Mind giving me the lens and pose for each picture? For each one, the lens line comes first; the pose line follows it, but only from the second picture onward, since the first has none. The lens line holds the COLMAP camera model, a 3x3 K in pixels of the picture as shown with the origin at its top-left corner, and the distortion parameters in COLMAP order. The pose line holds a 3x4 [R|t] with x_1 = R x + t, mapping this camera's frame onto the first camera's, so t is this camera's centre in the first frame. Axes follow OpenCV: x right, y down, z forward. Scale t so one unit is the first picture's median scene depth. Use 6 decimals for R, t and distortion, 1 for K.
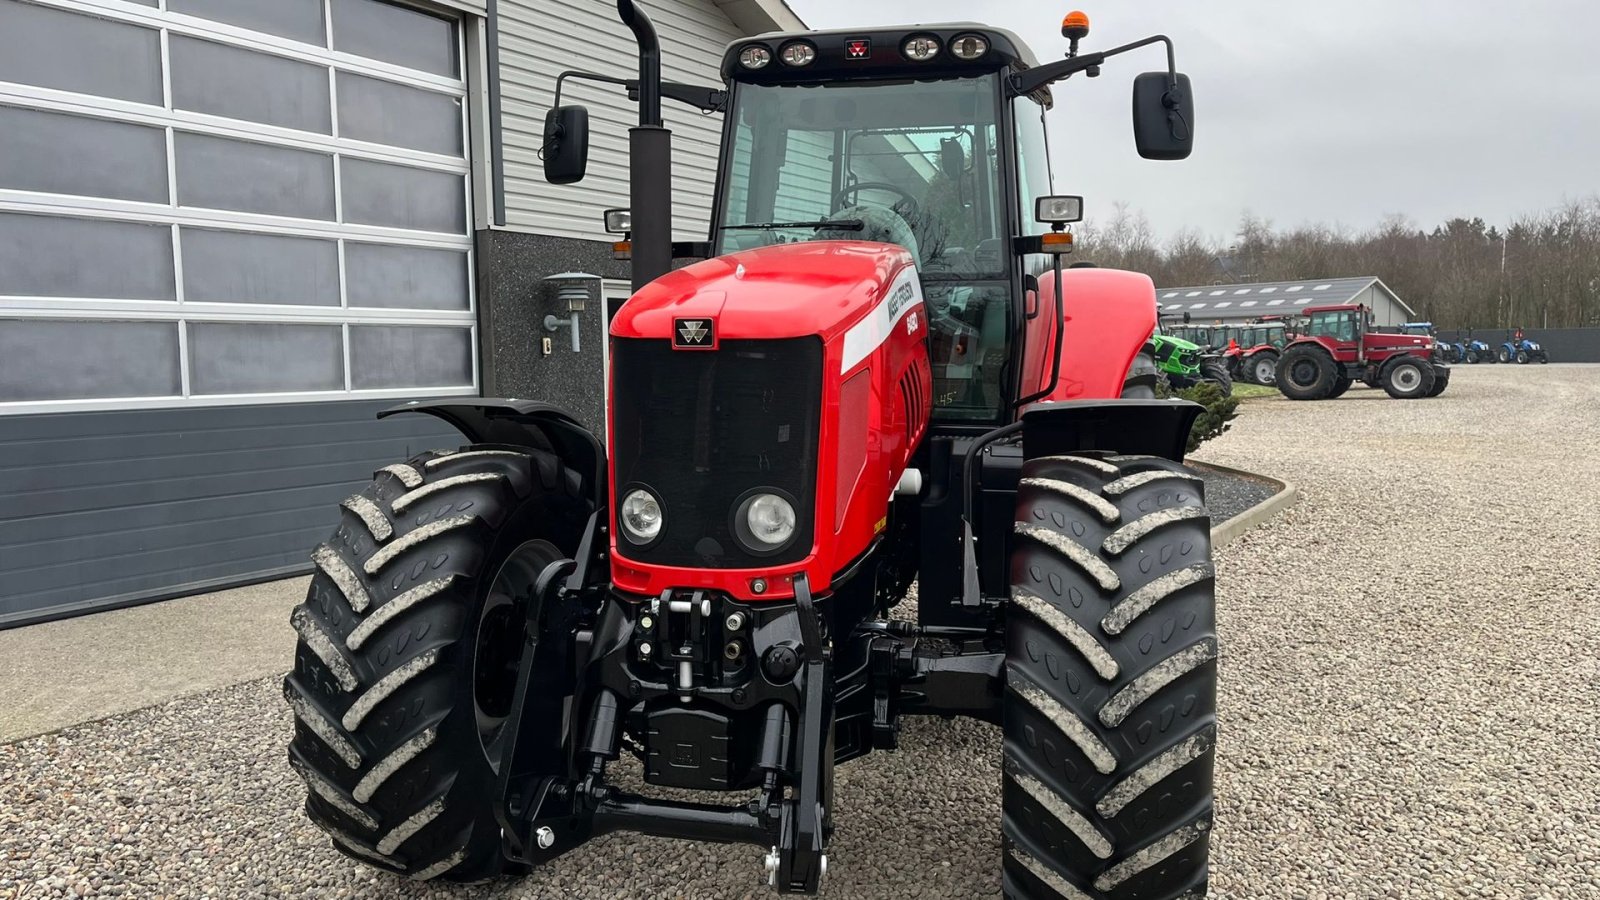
lens RADIAL K [[1204.2, 0, 801.5], [0, 1204.2, 457.9], [0, 0, 1]] dist [0.063270, -0.072830]
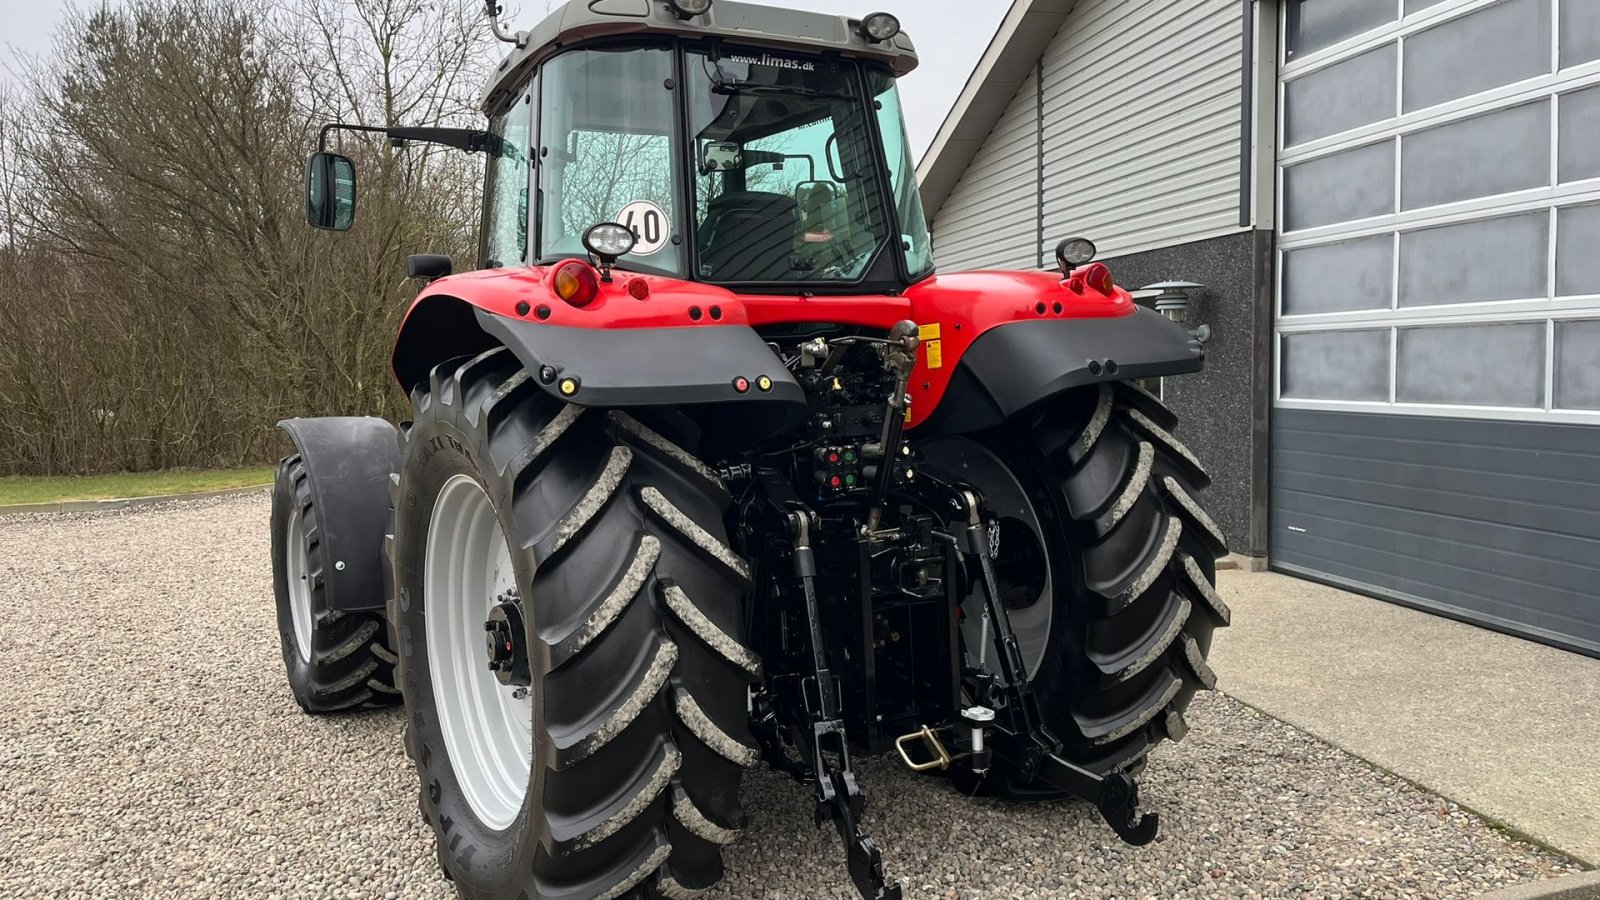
lens RADIAL K [[1204.2, 0, 781.5], [0, 1204.2, 434.9], [0, 0, 1]] dist [0.063270, -0.072830]
pose [[-0.710209, 0.064992, -0.700984, 0.514444], [-0.034605, 0.991303, 0.126969, -0.134414], [0.703140, 0.114432, -0.701783, 1.346312]]
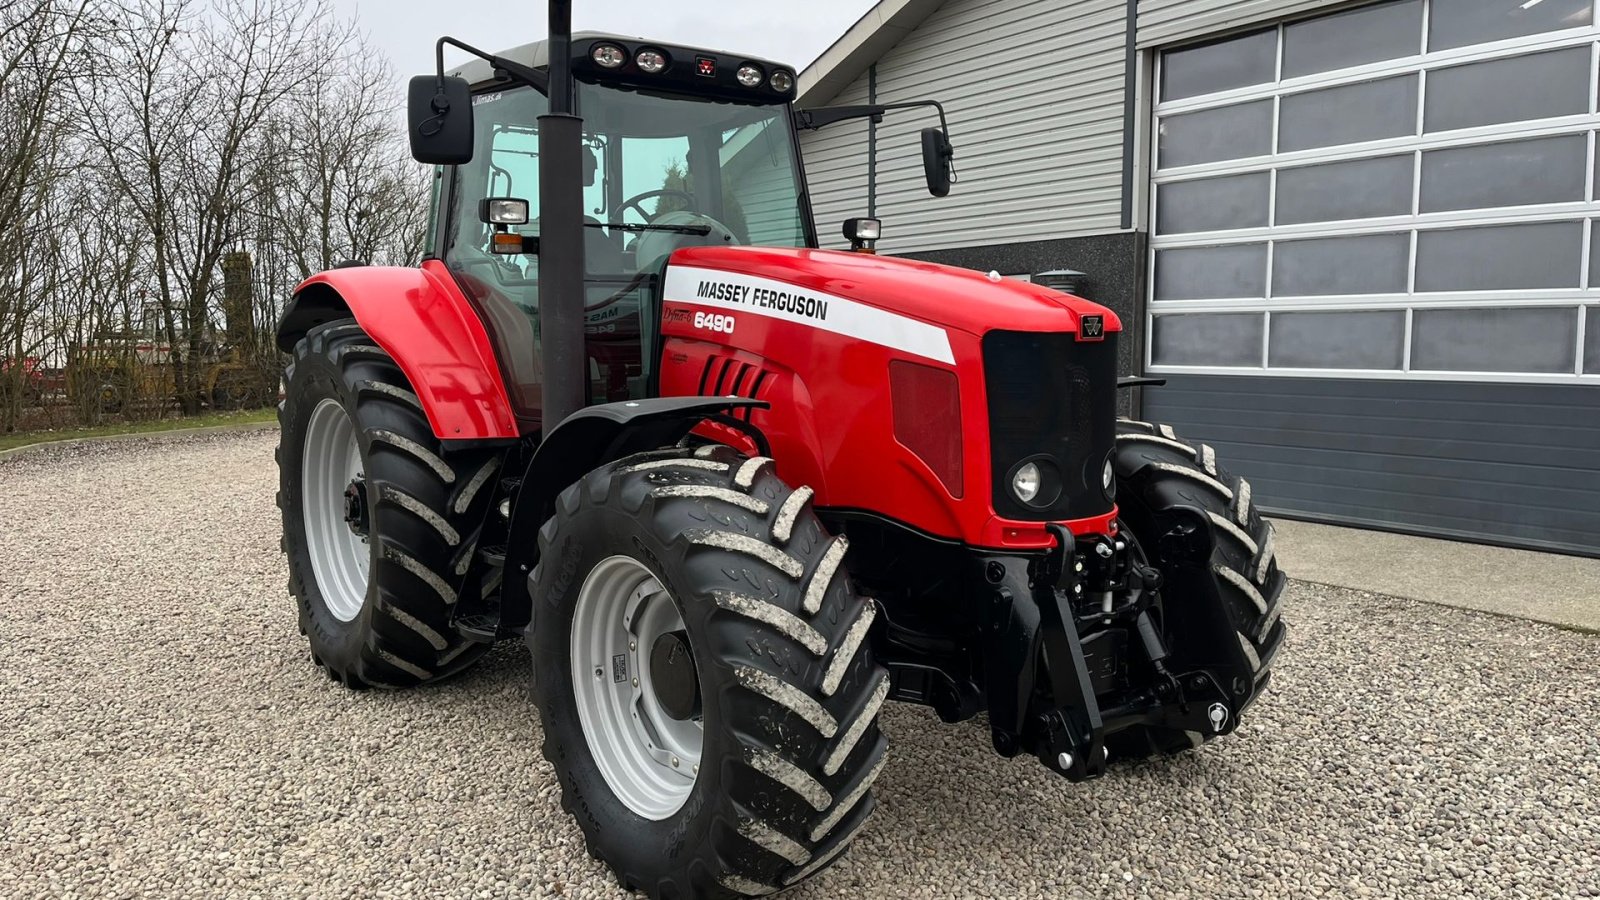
lens RADIAL K [[1204.2, 0, 798.5], [0, 1204.2, 452.3], [0, 0, 1]] dist [0.063270, -0.072830]
pose [[-0.343616, 0.101090, -0.933653, 0.937603], [-0.075481, 0.988000, 0.134754, -0.097517], [0.936072, 0.116777, -0.331863, 0.930472]]
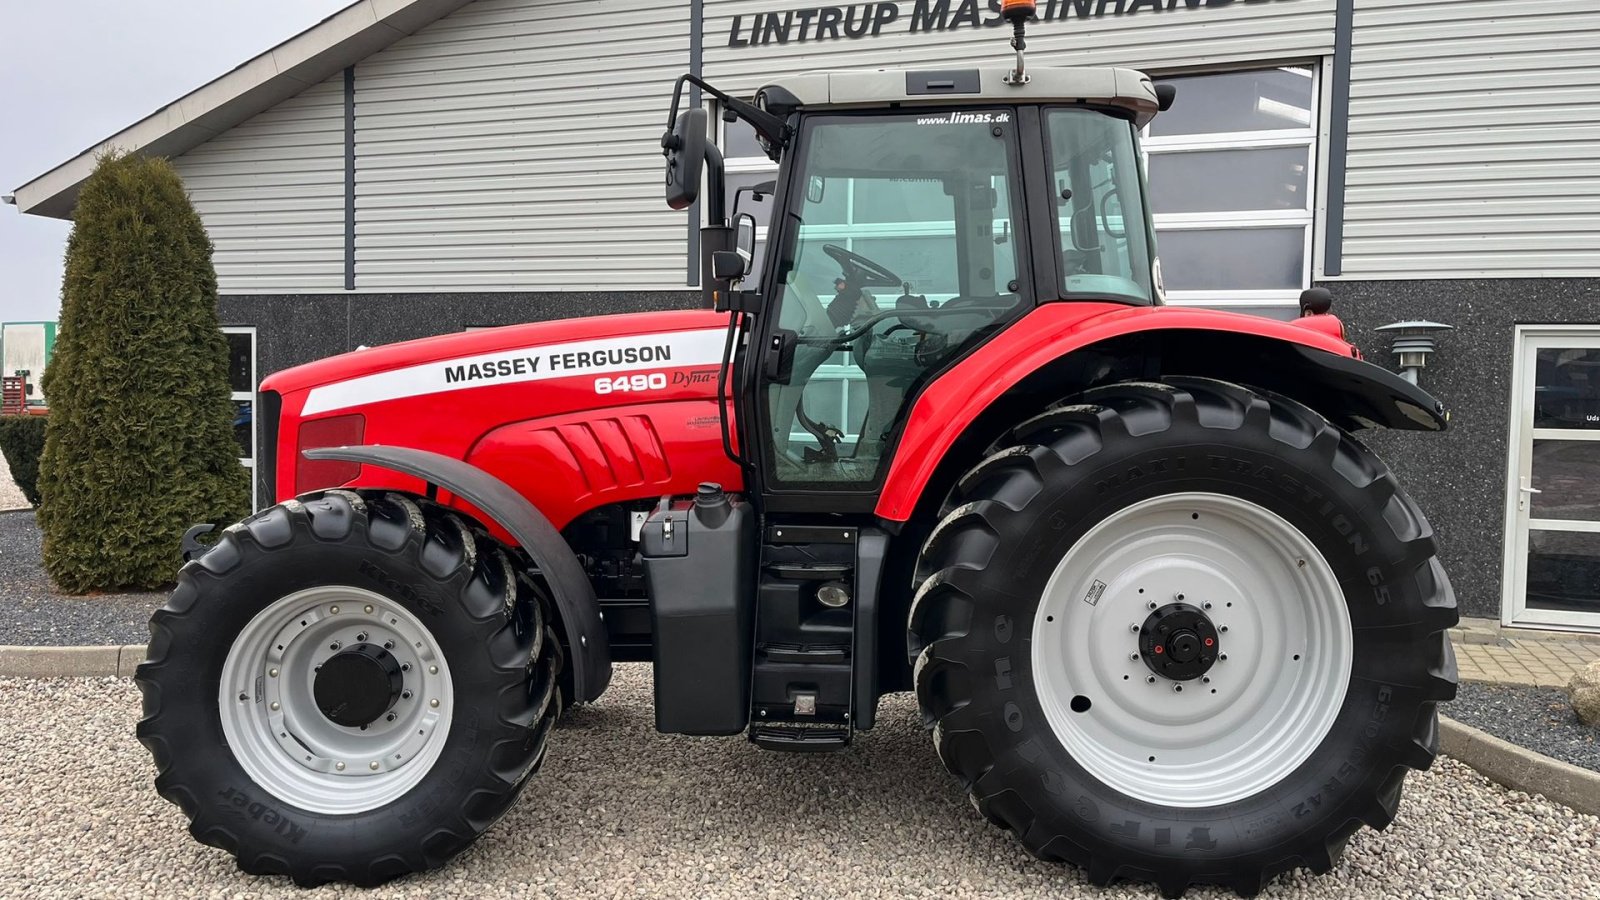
lens RADIAL K [[1204.2, 0, 797.3], [0, 1204.2, 453.6], [0, 0, 1]] dist [0.063270, -0.072830]
pose [[0.233728, 0.058559, -0.970537, 0.764408], [-0.107338, 0.993637, 0.034104, -0.063694], [0.966359, 0.096205, 0.238527, 0.556426]]
